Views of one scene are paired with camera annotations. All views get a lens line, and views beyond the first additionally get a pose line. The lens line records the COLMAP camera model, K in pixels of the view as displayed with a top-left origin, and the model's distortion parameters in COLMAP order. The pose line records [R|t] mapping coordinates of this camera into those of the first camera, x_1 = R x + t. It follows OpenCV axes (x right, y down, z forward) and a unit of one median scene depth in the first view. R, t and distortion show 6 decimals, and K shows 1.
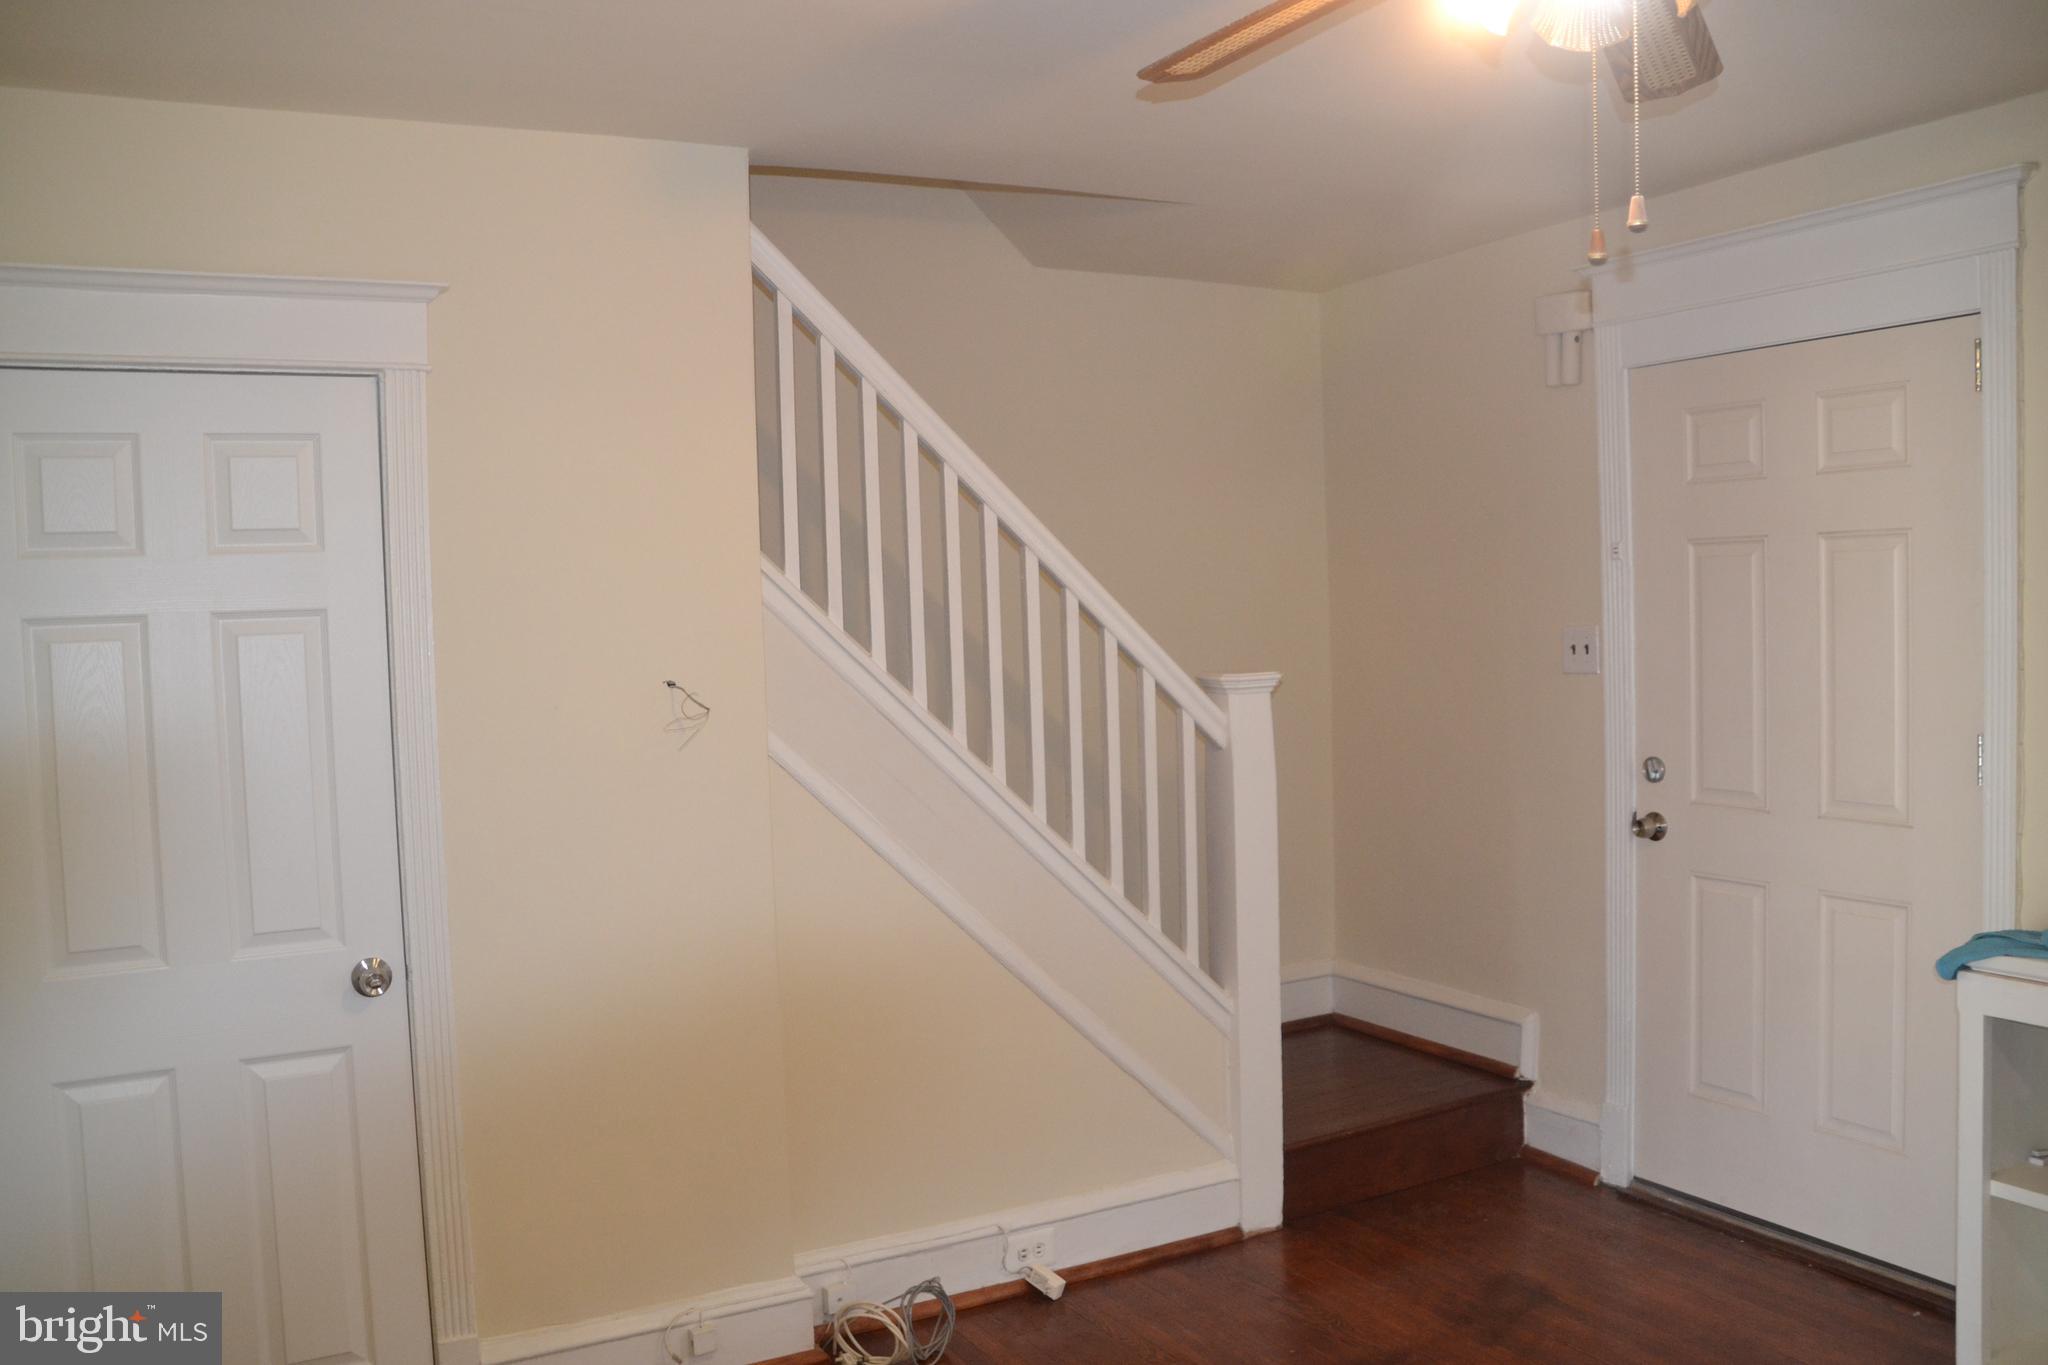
lens RADIAL K [[1665.5, 0, 1024.5], [0, 1665.5, 684.5], [0, 0, 1]] dist [-0.154216, 0.111986]
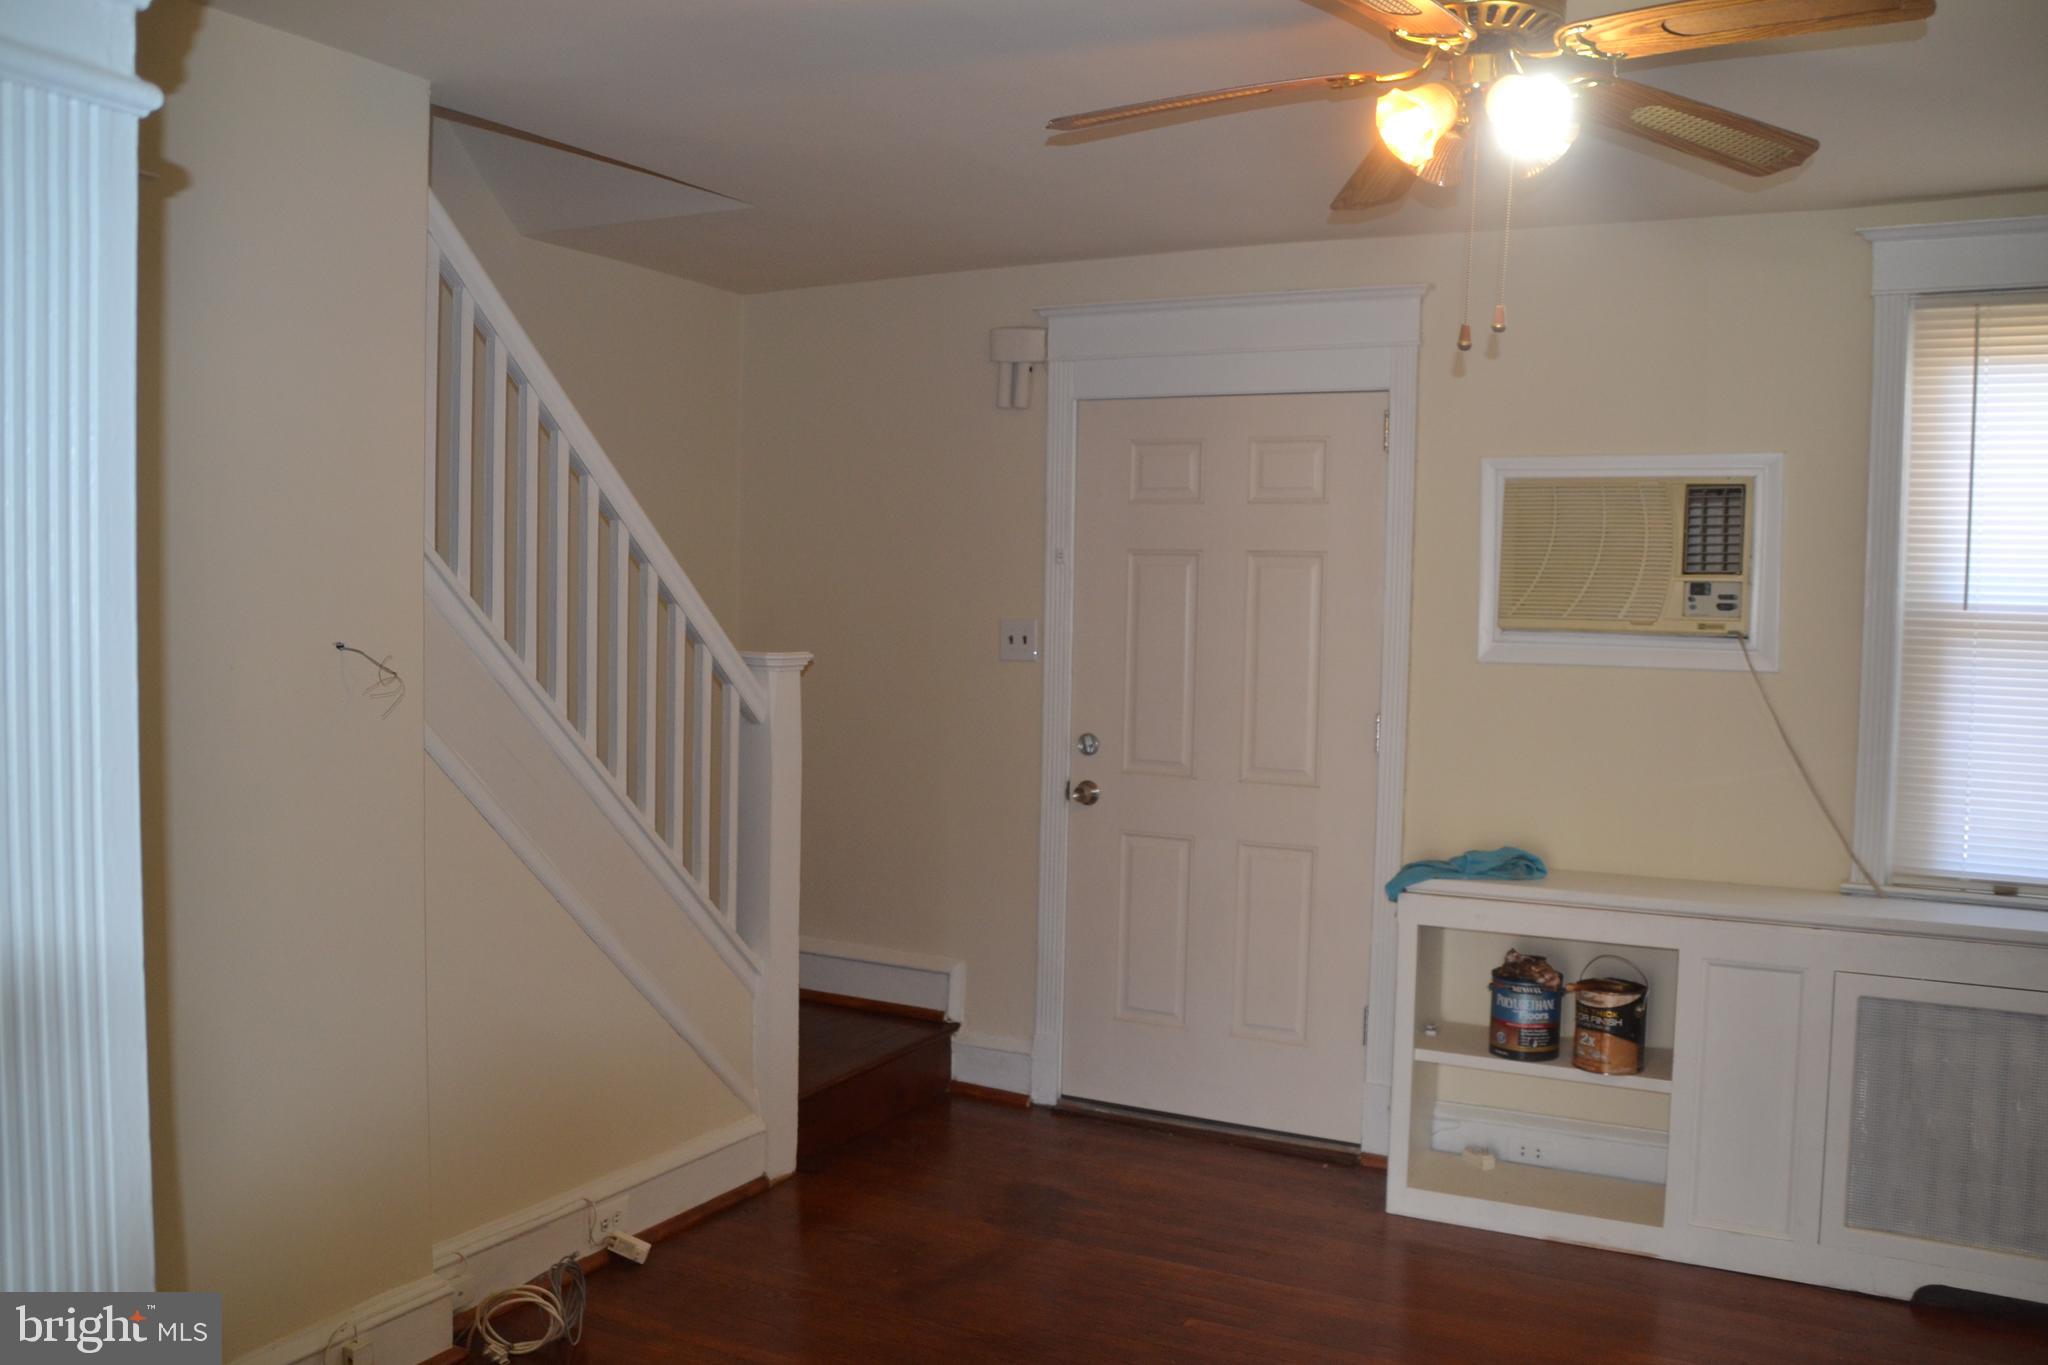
lens RADIAL K [[1665.5, 0, 1031.7], [0, 1665.5, 674.8], [0, 0, 1]] dist [-0.154216, 0.111986]
pose [[0.839588, 0.018161, 0.542921, -0.310899], [-0.018612, 0.999816, -0.004663, 0.009219], [-0.542905, -0.006190, 0.839771, 0.018806]]
